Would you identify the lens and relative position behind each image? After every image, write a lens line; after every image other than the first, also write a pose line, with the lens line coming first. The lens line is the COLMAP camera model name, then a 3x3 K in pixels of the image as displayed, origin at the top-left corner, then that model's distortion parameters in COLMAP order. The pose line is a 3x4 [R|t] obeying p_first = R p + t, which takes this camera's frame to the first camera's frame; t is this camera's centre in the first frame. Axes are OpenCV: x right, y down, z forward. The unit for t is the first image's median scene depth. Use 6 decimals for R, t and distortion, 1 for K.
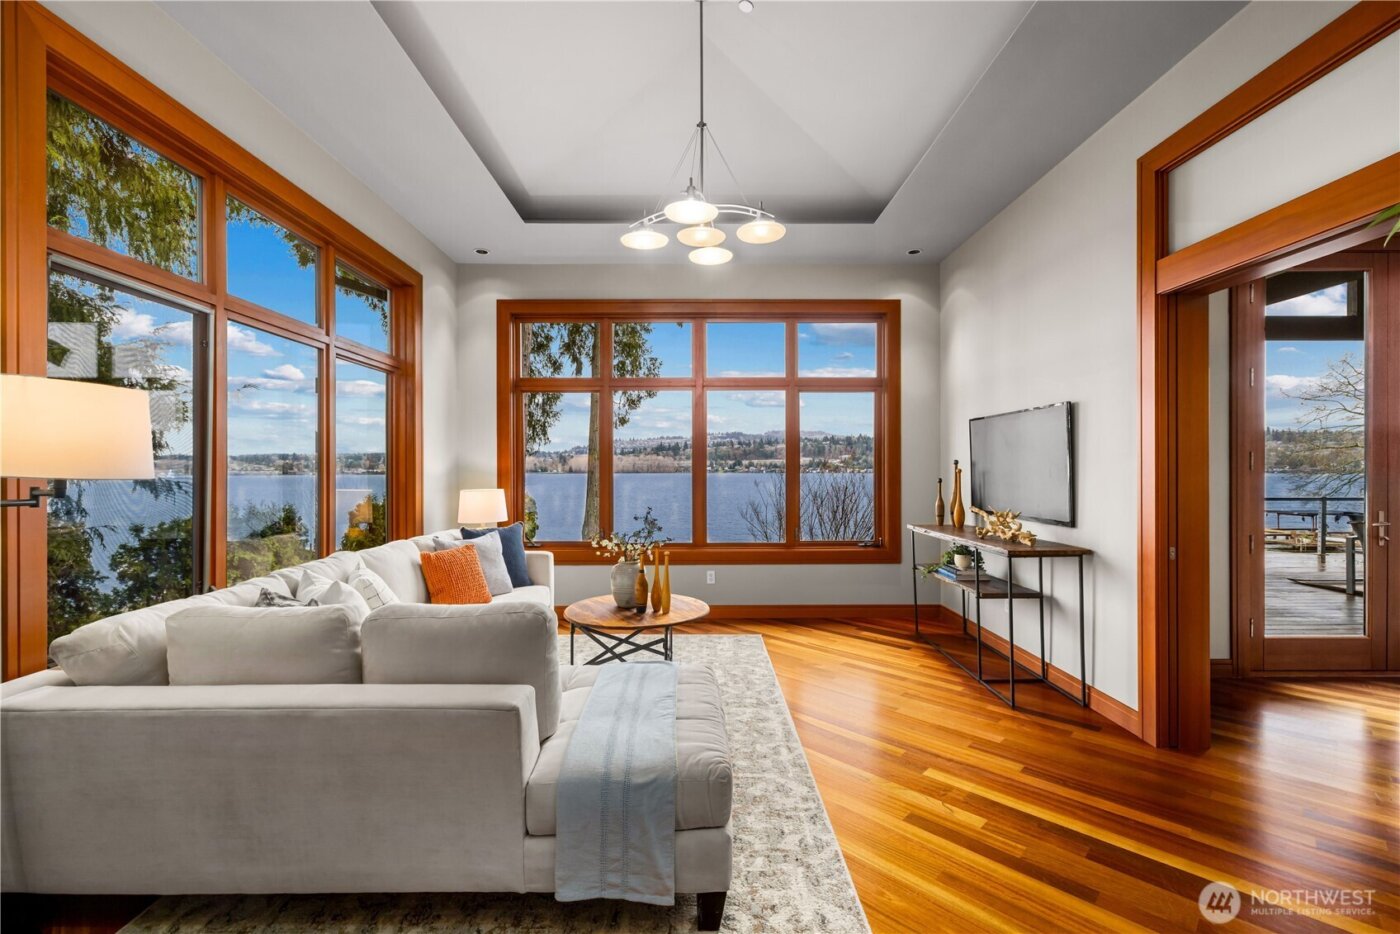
lens RADIAL K [[591.2, 0, 697.8], [0, 591.2, 470.8], [0, 0, 1]] dist [-0.000267, 0.000513]
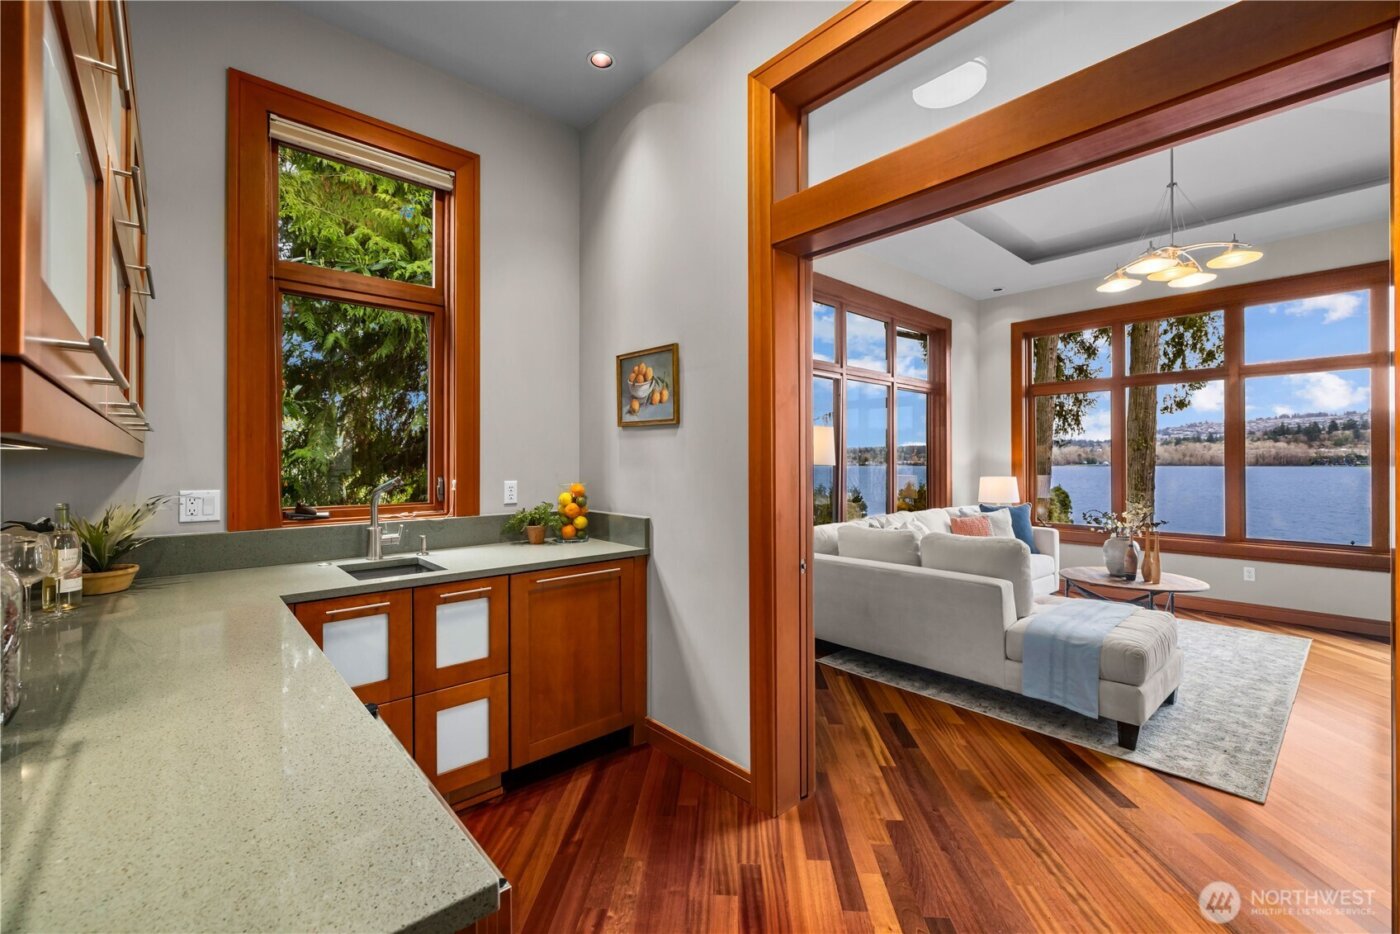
lens RADIAL K [[591.2, 0, 698.6], [0, 591.2, 460.6], [0, 0, 1]] dist [-0.000267, 0.000513]
pose [[0.666848, -0.000497, -0.745194, 0.202383], [-0.001226, 0.999998, -0.001764, -0.000011], [0.745193, 0.002090, 0.666845, -0.431619]]
